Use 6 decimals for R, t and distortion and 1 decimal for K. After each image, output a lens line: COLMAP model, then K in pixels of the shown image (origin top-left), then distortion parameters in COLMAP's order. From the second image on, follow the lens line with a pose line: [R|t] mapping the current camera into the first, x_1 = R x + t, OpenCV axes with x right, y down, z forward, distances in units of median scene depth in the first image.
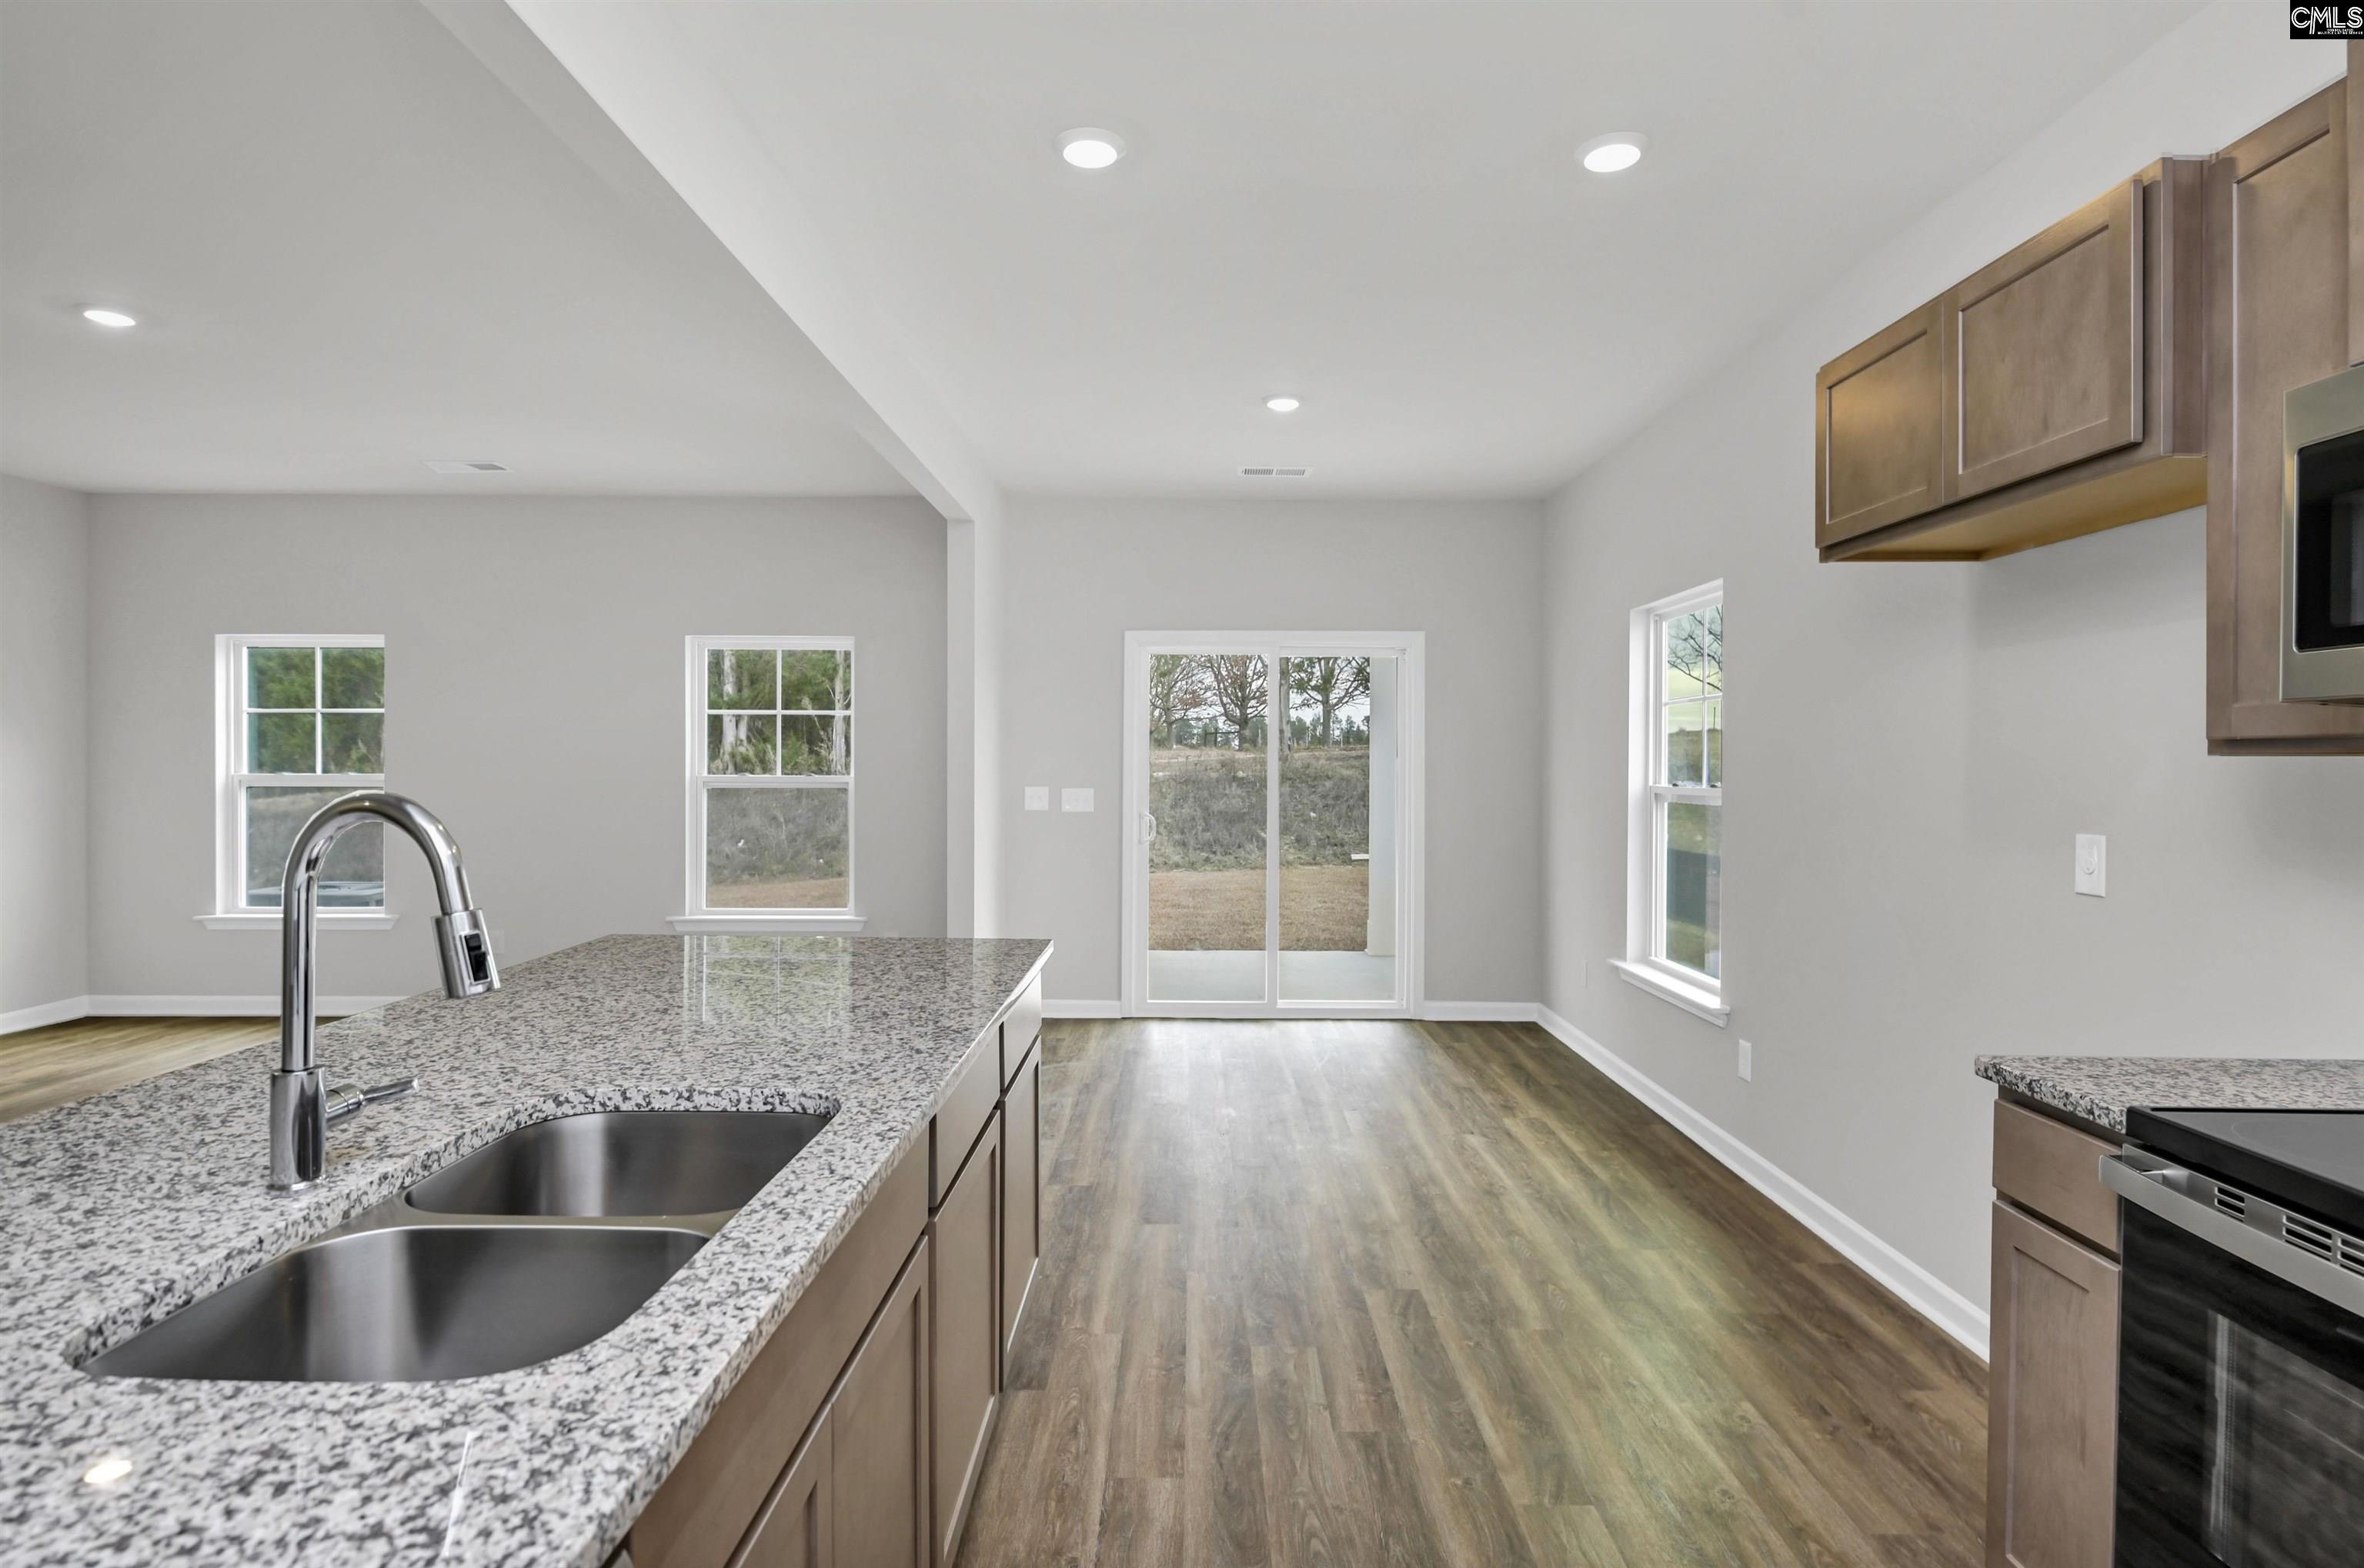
lens RADIAL K [[1202.7, 0, 1184.6], [0, 1202.7, 760.6], [0, 0, 1]] dist [0.004448, -0.005527]
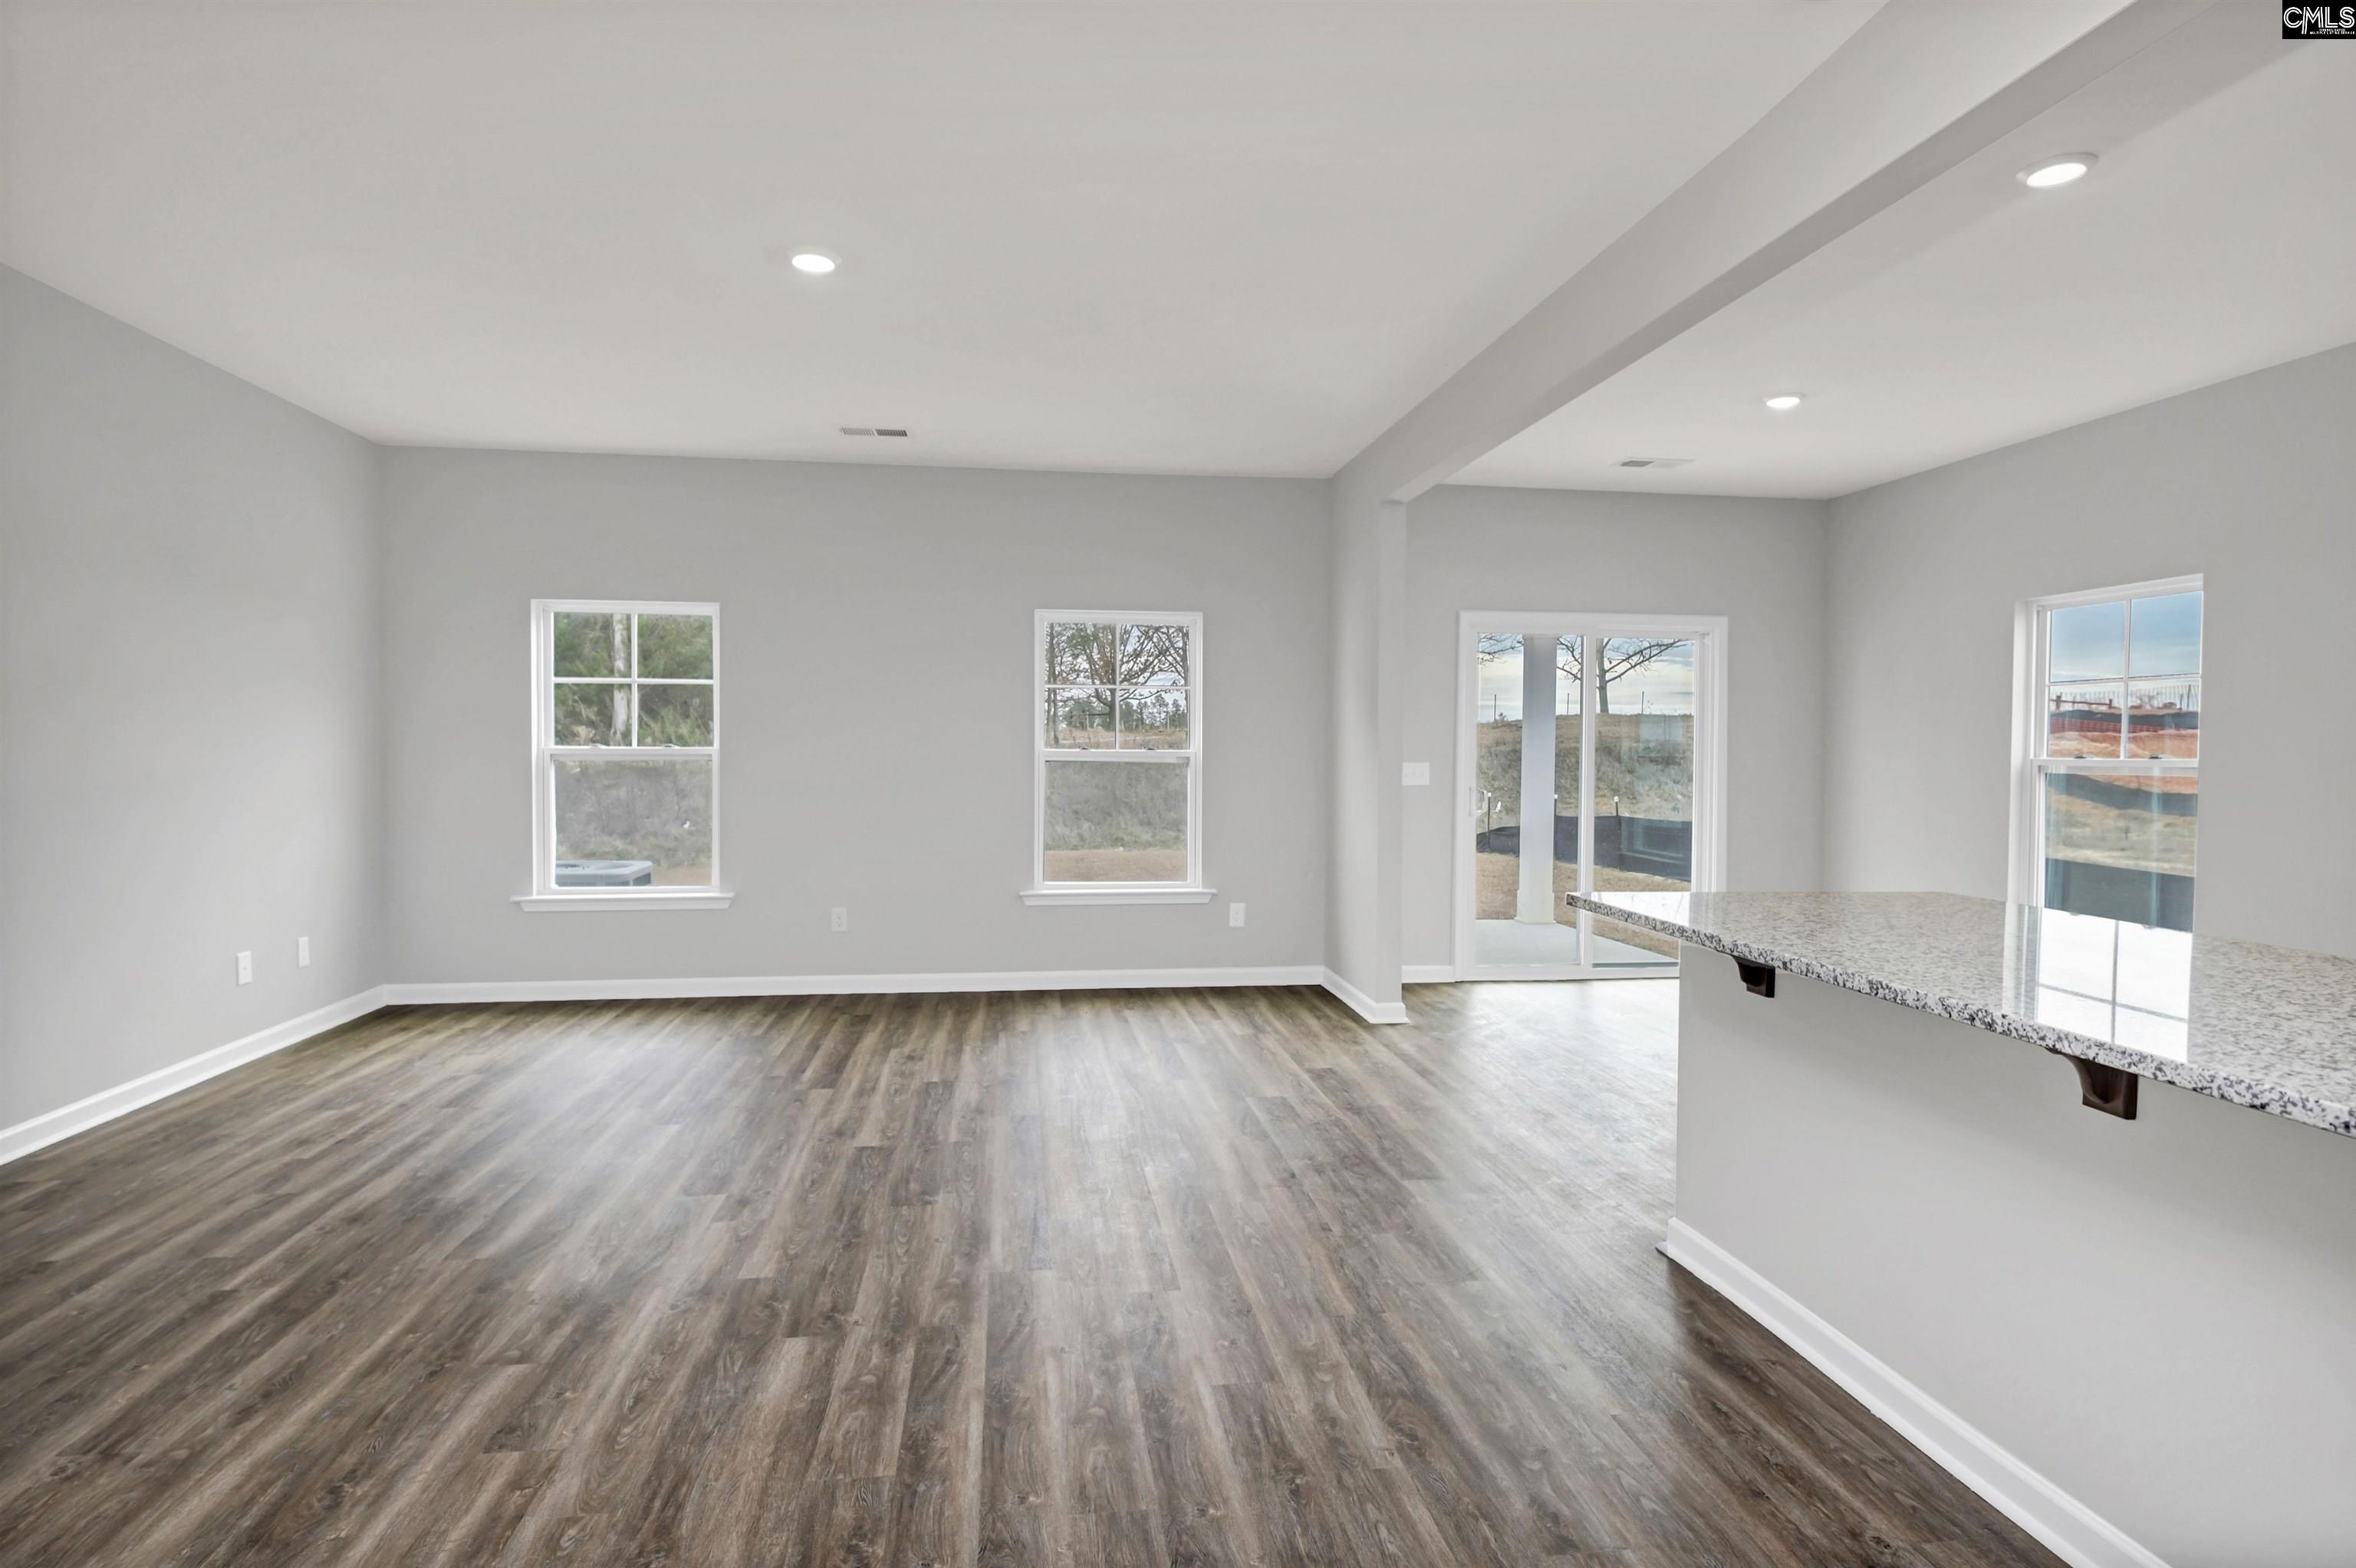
lens RADIAL K [[1198.6, 0, 1161.2], [0, 1198.6, 751.0], [0, 0, 1]] dist [0.004448, -0.005527]
pose [[0.991529, 0.001662, 0.129874, -0.438987], [-0.002522, 0.999976, 0.006463, 0.006697], [-0.129861, -0.006735, 0.991509, 0.001711]]
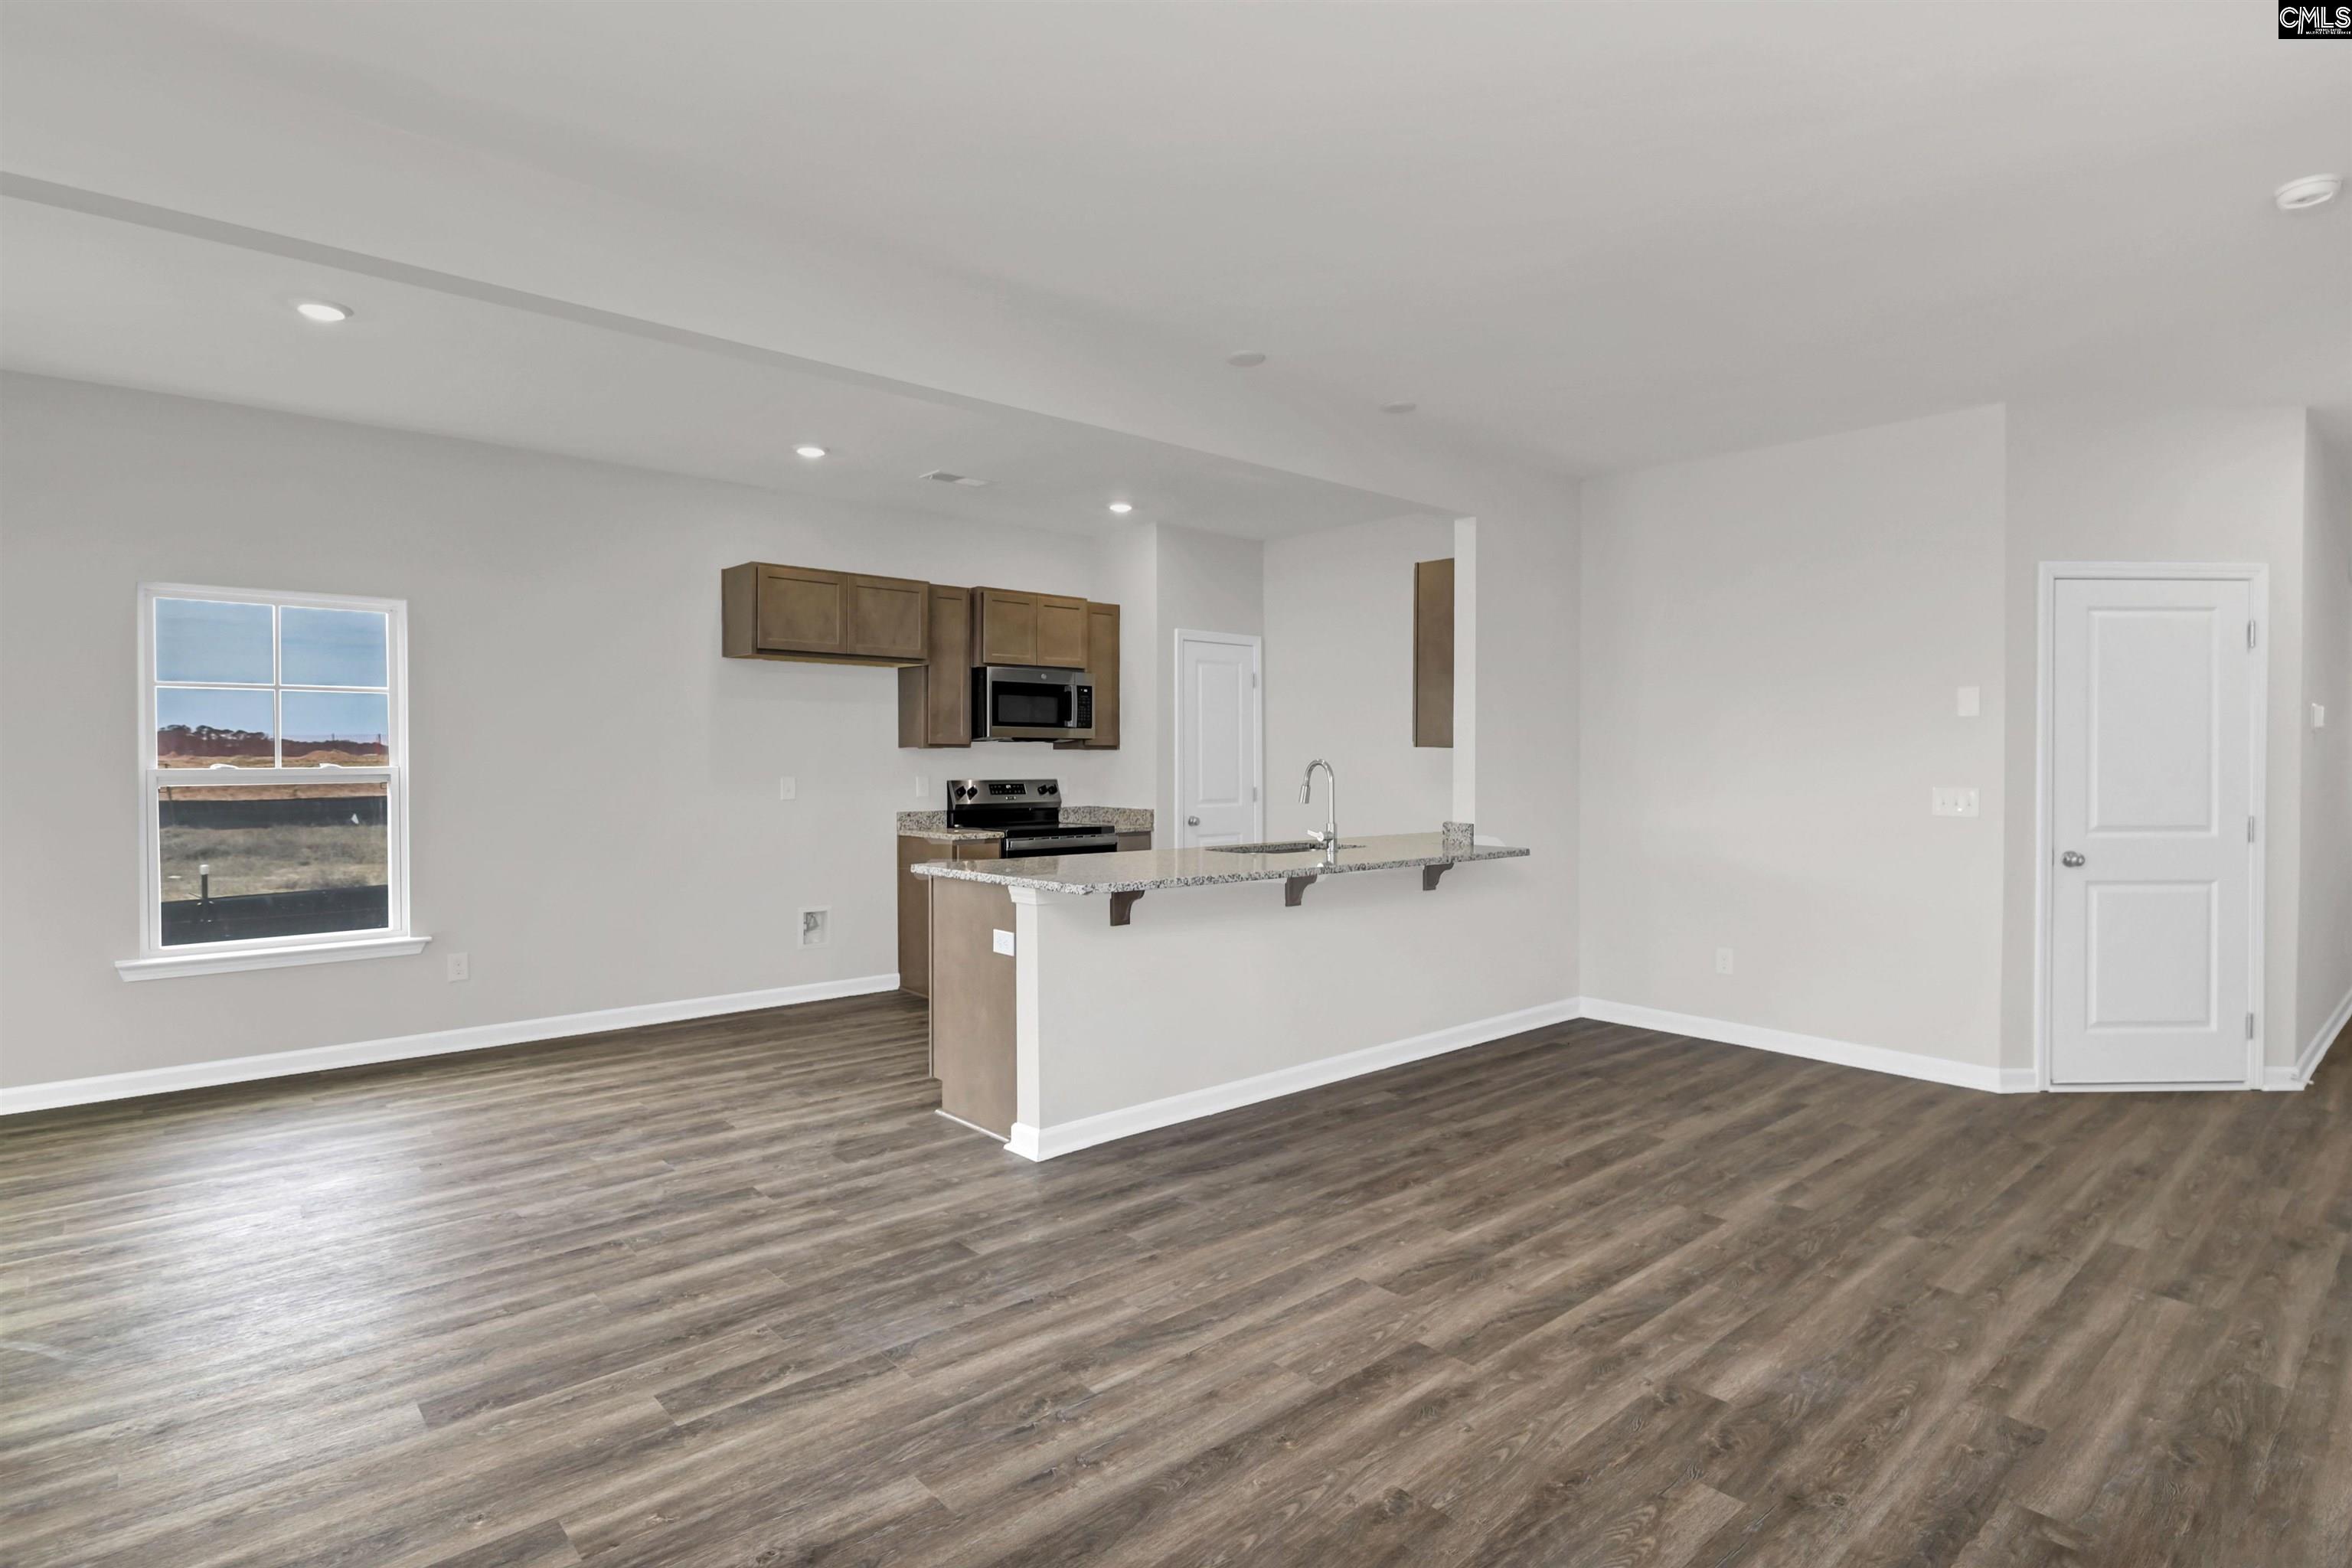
lens RADIAL K [[1196.7, 0, 1201.5], [0, 1196.7, 784.1], [0, 0, 1]] dist [0.004448, -0.005527]
pose [[-0.677176, -0.023300, 0.735452, -0.675660], [-0.007675, 0.999668, 0.024604, 0.002691], [-0.735781, 0.011016, -0.677130, 0.802401]]
